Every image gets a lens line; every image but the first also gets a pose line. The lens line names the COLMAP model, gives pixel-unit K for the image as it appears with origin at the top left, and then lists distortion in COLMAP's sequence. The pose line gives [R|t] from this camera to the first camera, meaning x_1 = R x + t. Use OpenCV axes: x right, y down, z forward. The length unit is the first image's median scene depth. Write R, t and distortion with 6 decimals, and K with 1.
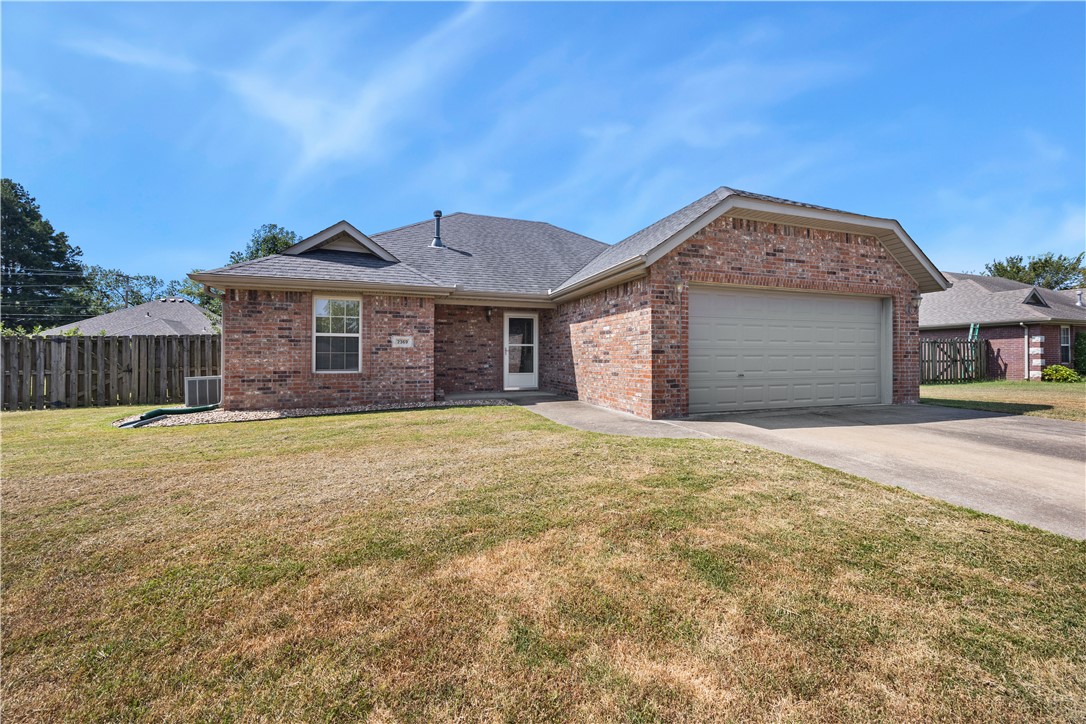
lens RADIAL K [[420.6, 0, 545.7], [0, 420.6, 351.5], [0, 0, 1]] dist [-0.005478, -0.000075]
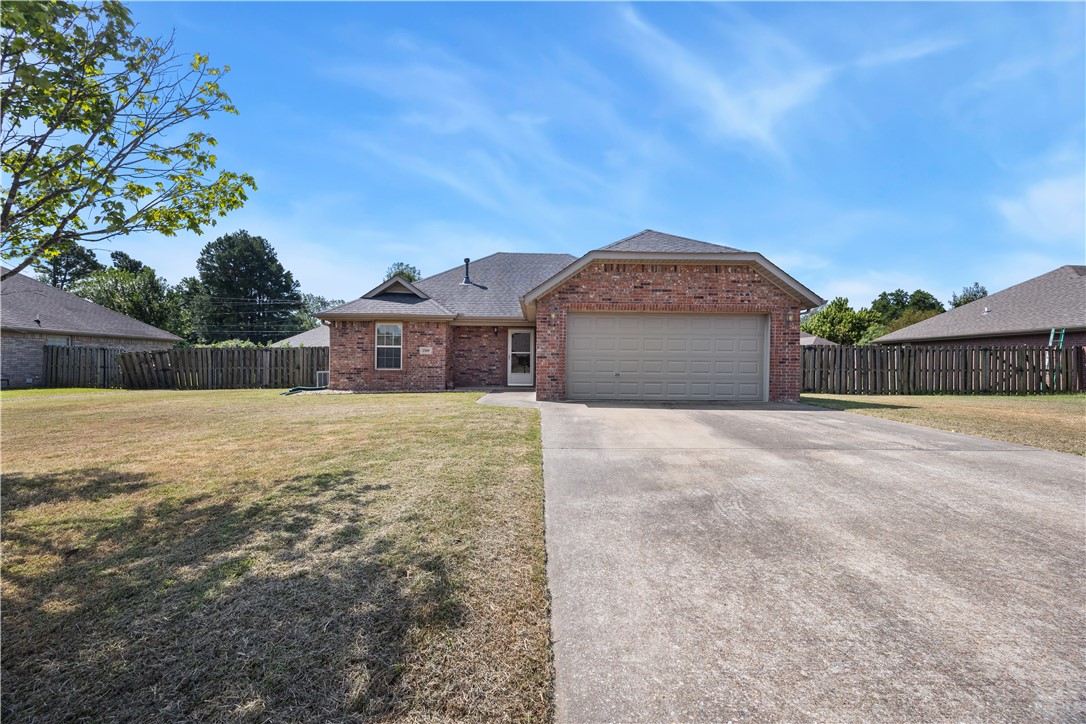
lens RADIAL K [[414.2, 0, 543.0], [0, 414.2, 362.0], [0, 0, 1]] dist [-0.005860, 0.000028]
pose [[0.950160, 0.007455, -0.311674, 0.558376], [-0.005031, 0.999951, 0.008581, 0.003894], [0.311723, -0.006586, 0.950150, -0.331692]]
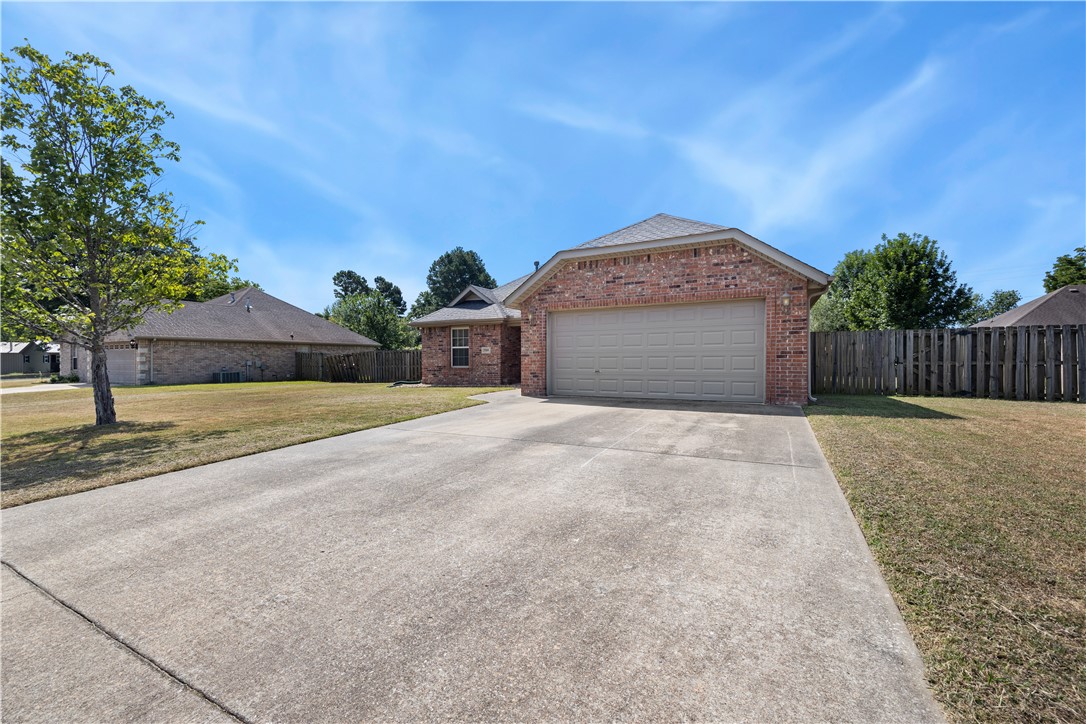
lens RADIAL K [[445.7, 0, 543.0], [0, 445.7, 362.0], [0, 0, 1]] dist [0.007432, 0.000033]
pose [[0.692008, 0.000767, -0.721889, 1.193043], [0.015873, 0.999741, 0.016278, -0.000587], [0.721715, -0.022723, 0.691817, -0.129607]]
